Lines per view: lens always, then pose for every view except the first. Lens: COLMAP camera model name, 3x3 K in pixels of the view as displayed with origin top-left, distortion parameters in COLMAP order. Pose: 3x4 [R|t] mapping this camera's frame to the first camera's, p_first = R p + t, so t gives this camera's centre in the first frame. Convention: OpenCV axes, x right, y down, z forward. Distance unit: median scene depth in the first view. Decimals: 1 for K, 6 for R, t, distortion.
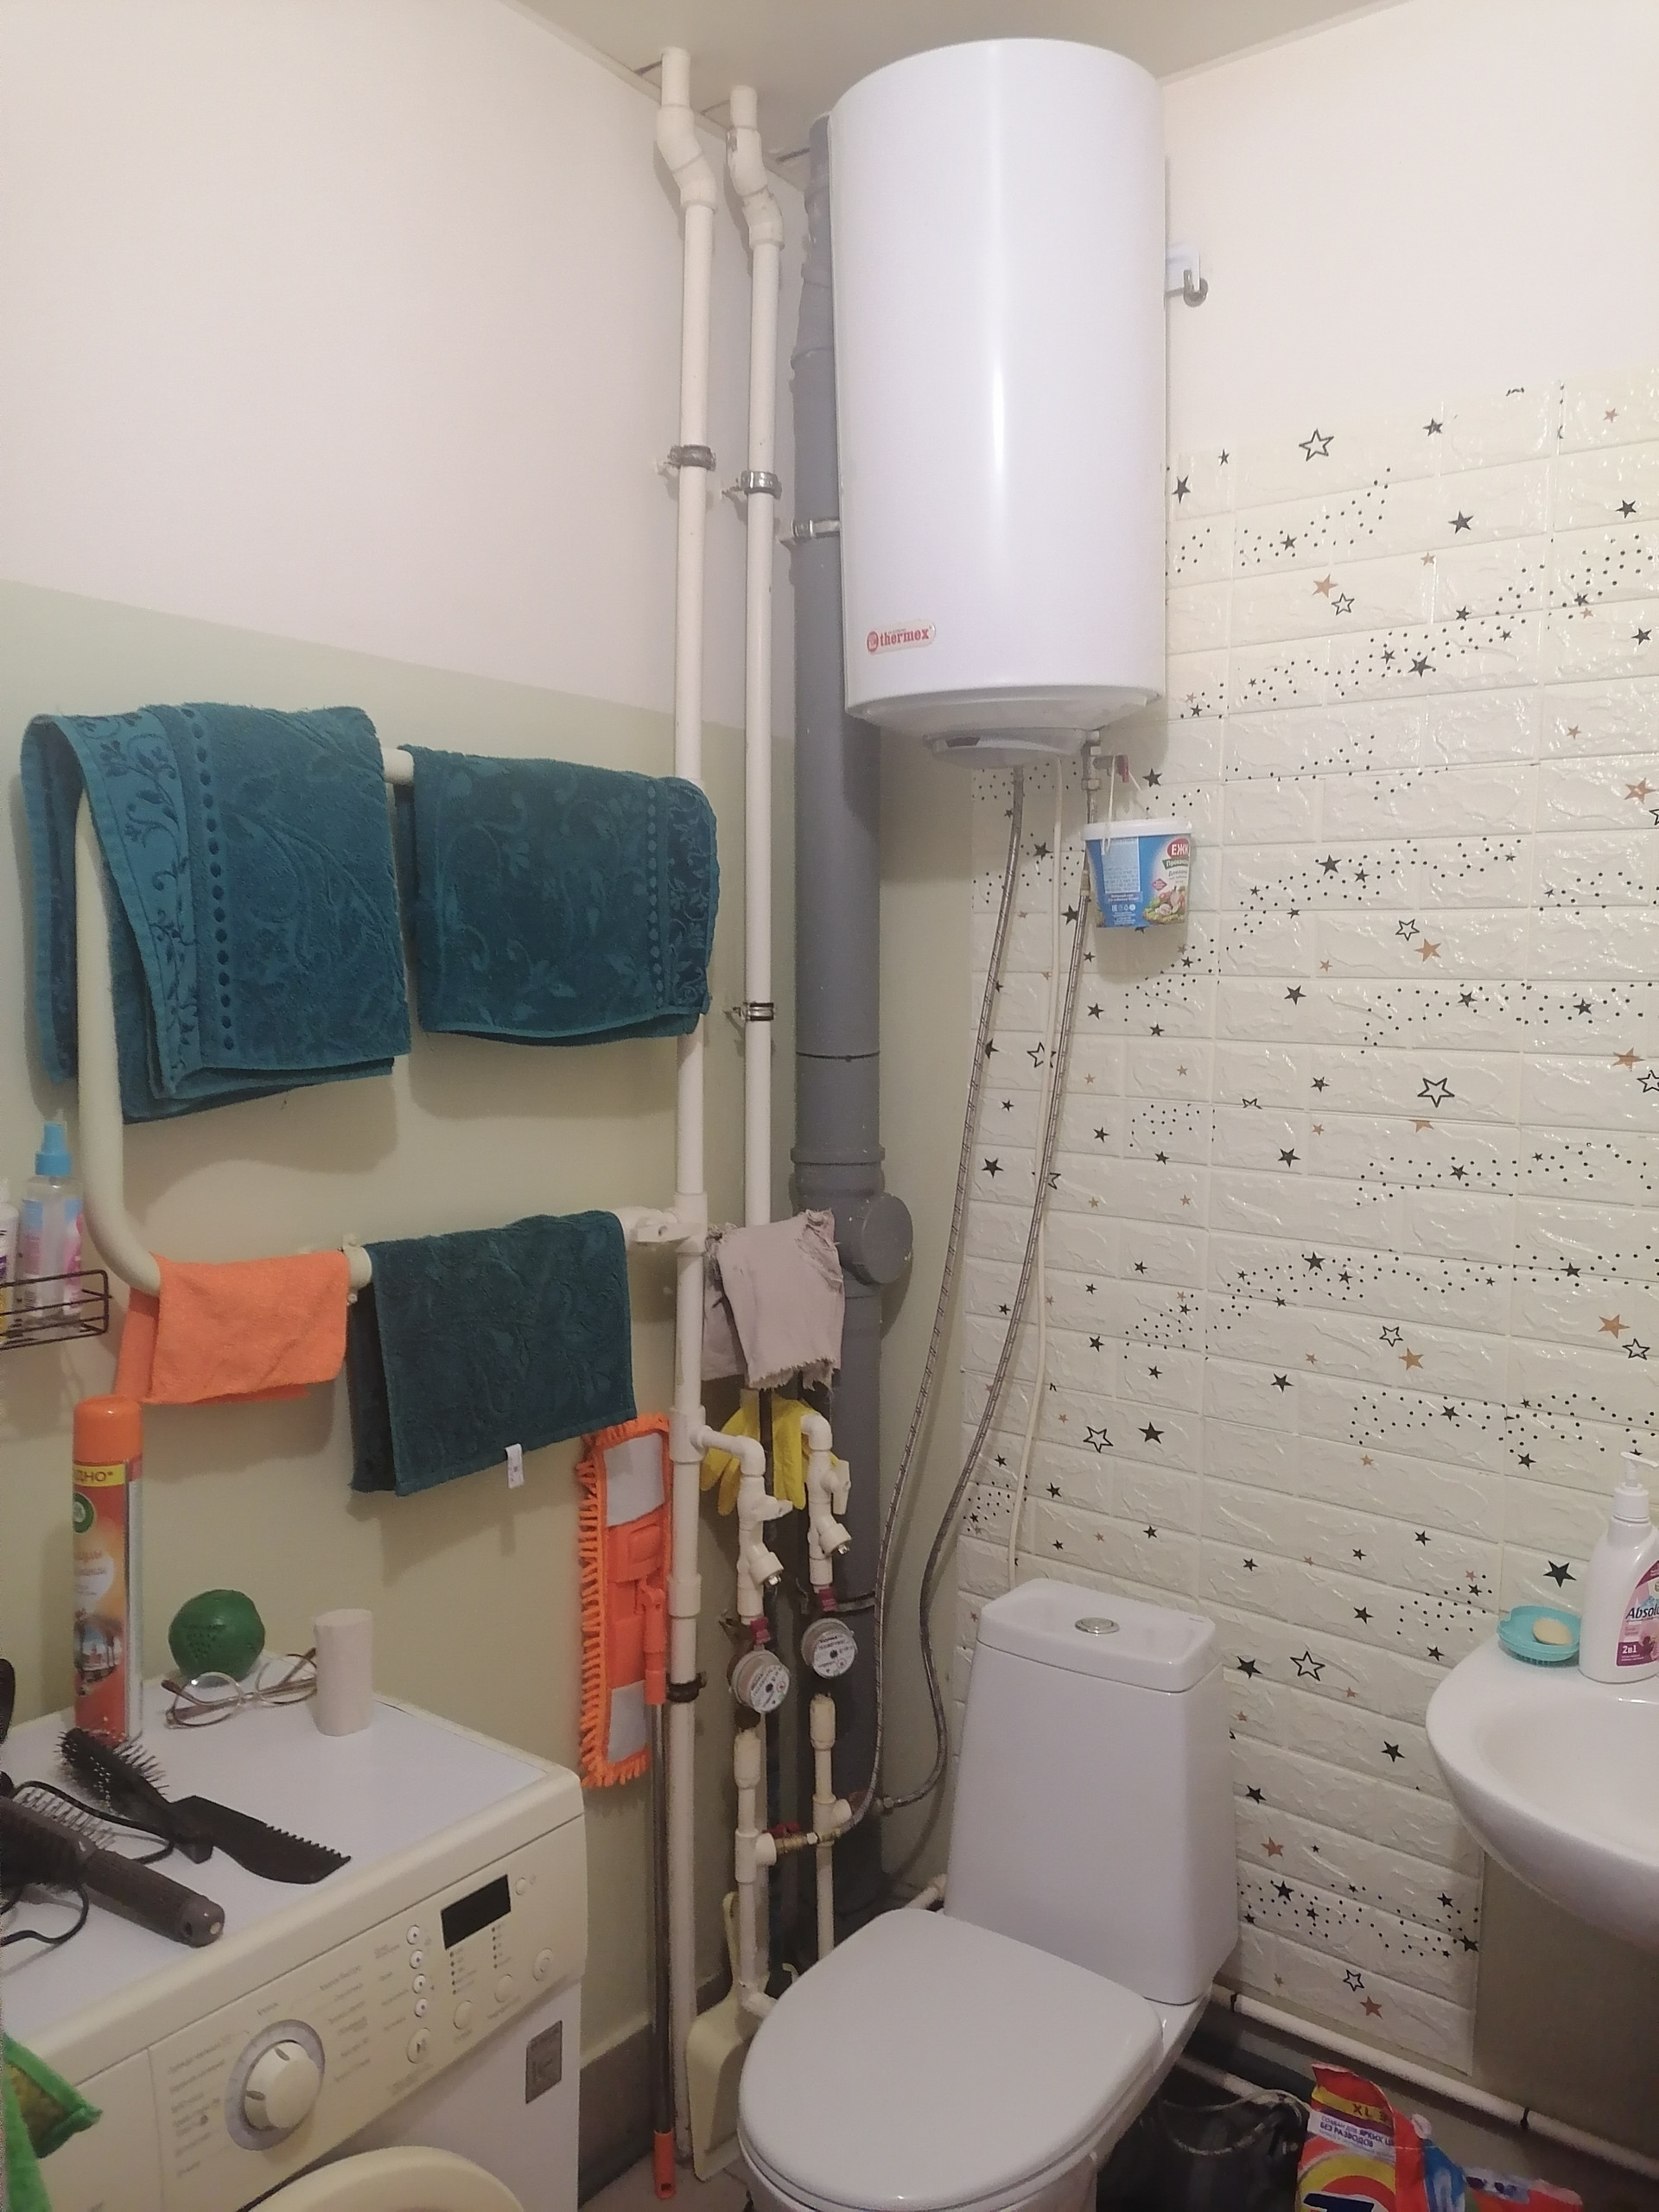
lens RADIAL K [[1731.0, 0, 824.8], [0, 1731.0, 1094.9], [0, 0, 1]] dist [0.127354, -0.183936]
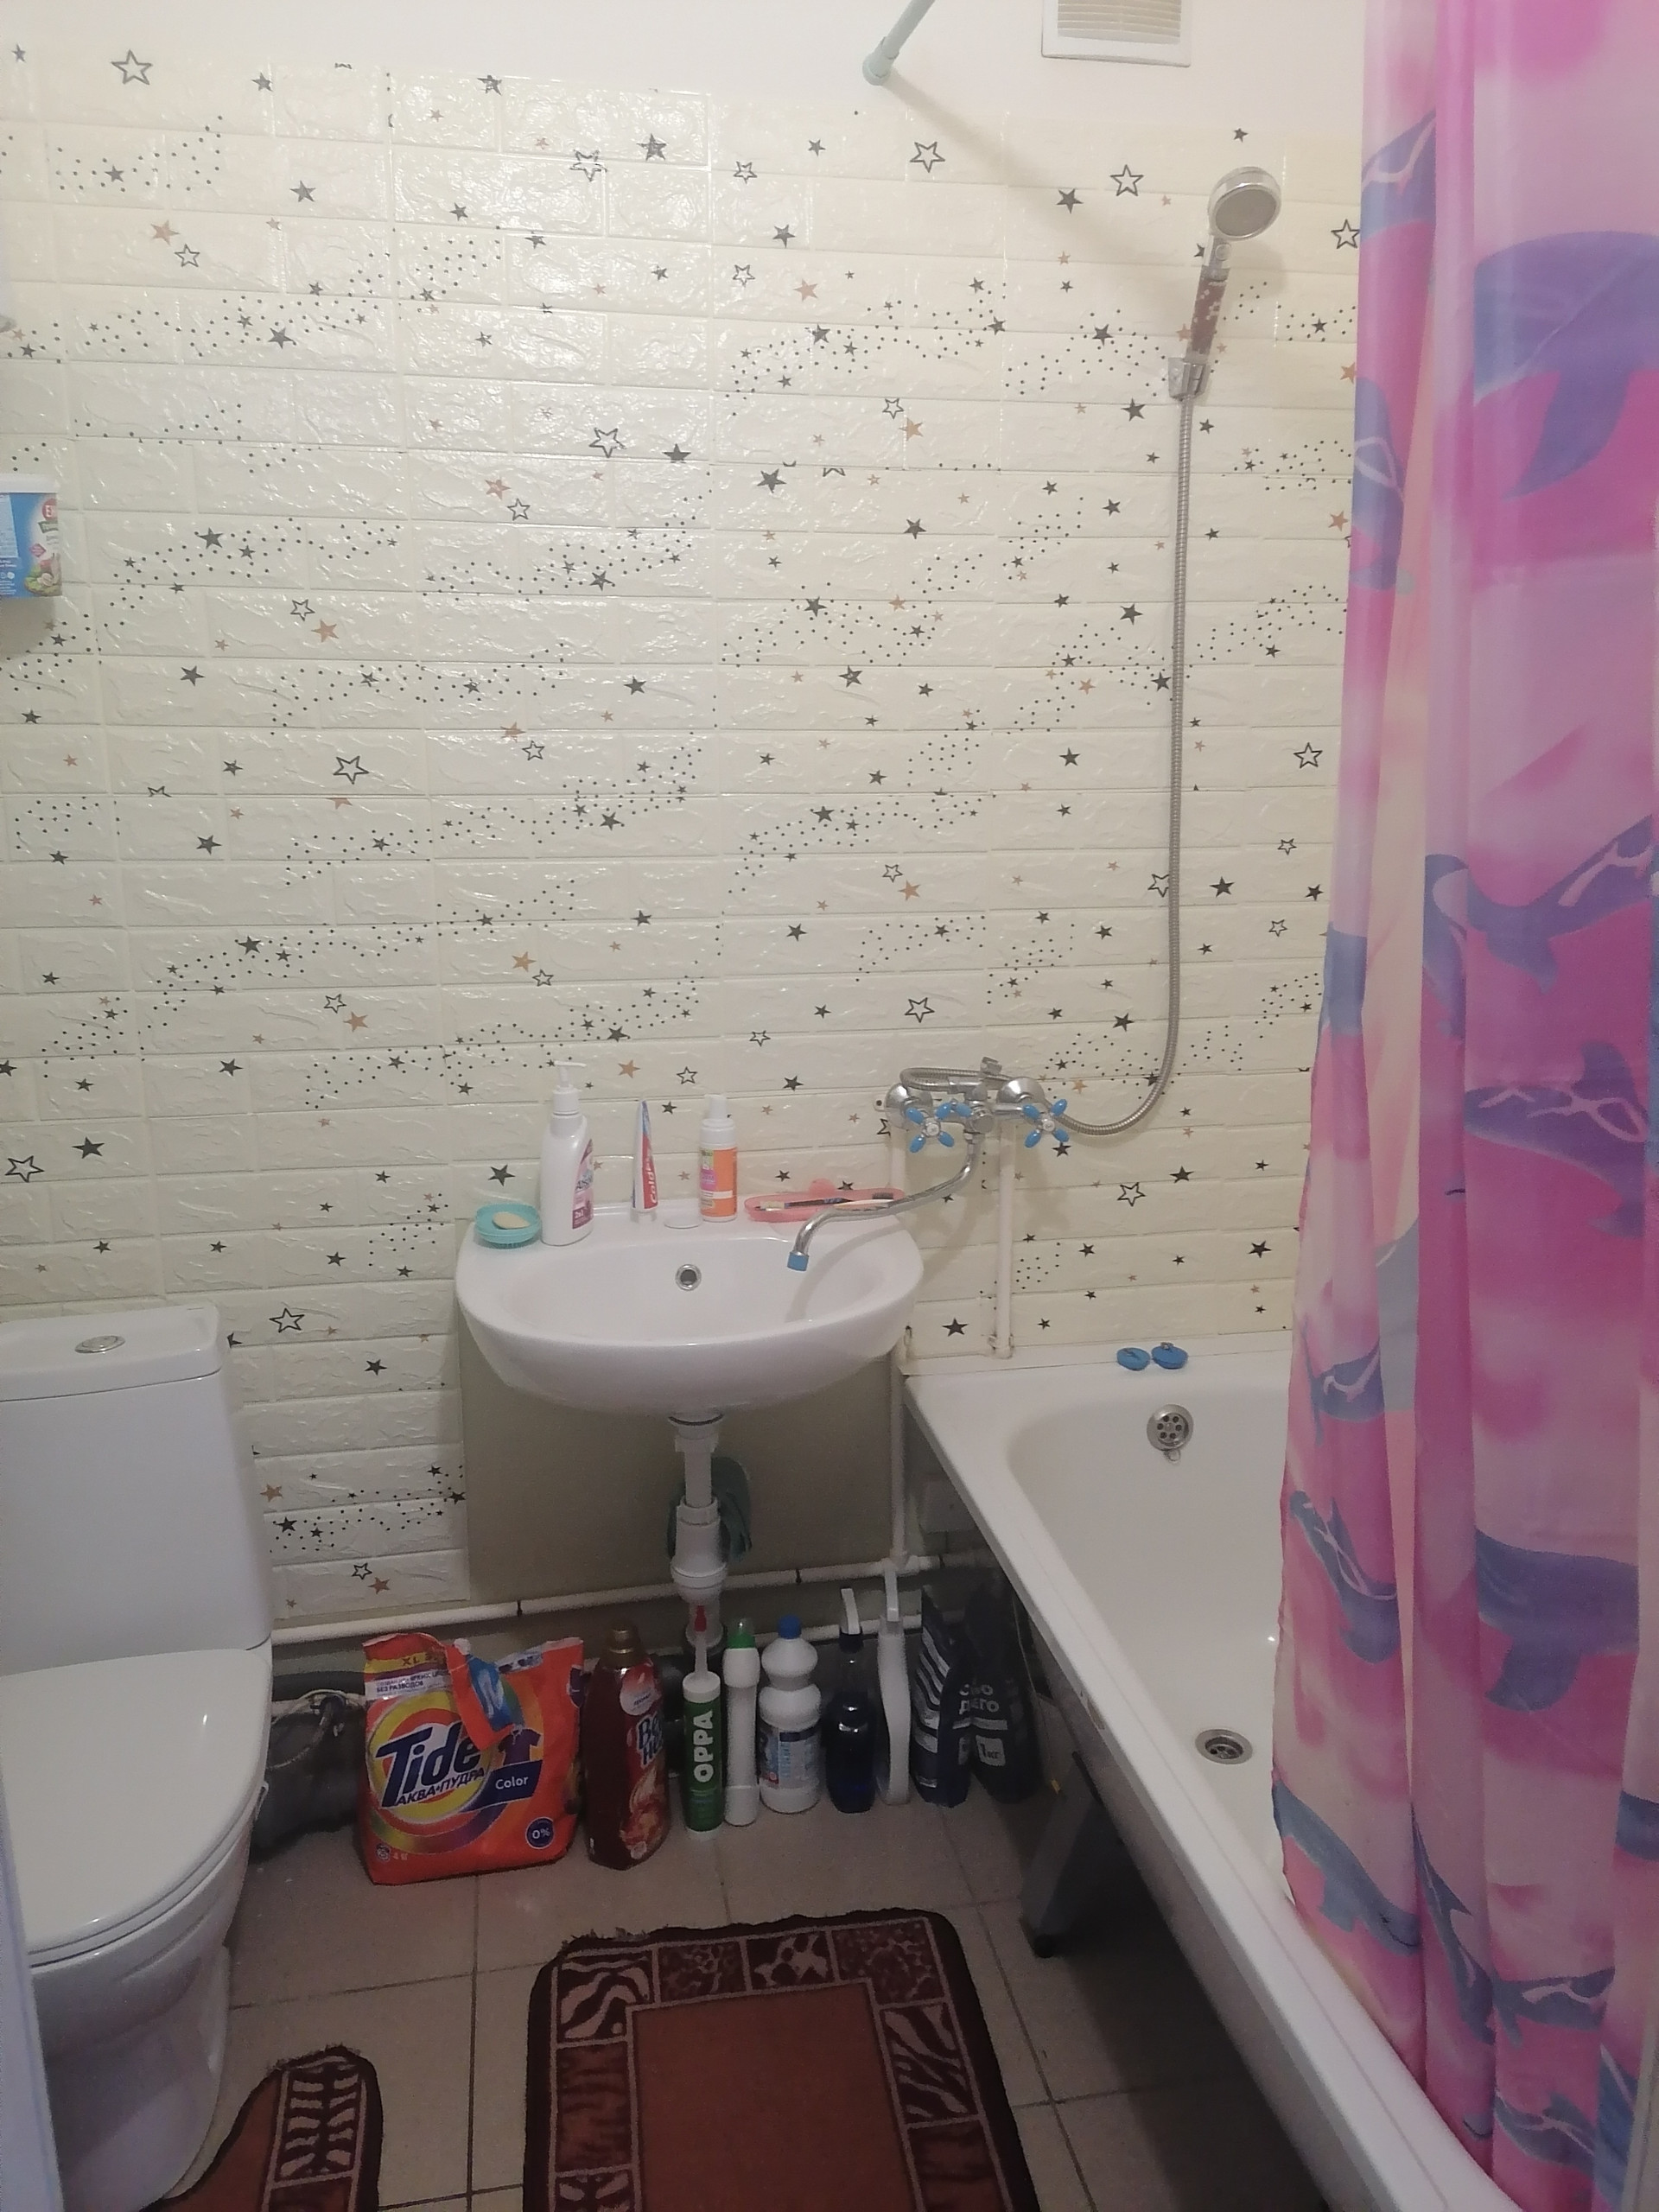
lens RADIAL K [[1731.0, 0, 824.8], [0, 1731.0, 1094.9], [0, 0, 1]] dist [0.127354, -0.183936]
pose [[0.631990, -0.191685, 0.750897, -0.301513], [0.061454, 0.978273, 0.198006, -0.001239], [-0.772537, -0.078992, 0.630038, 0.089149]]
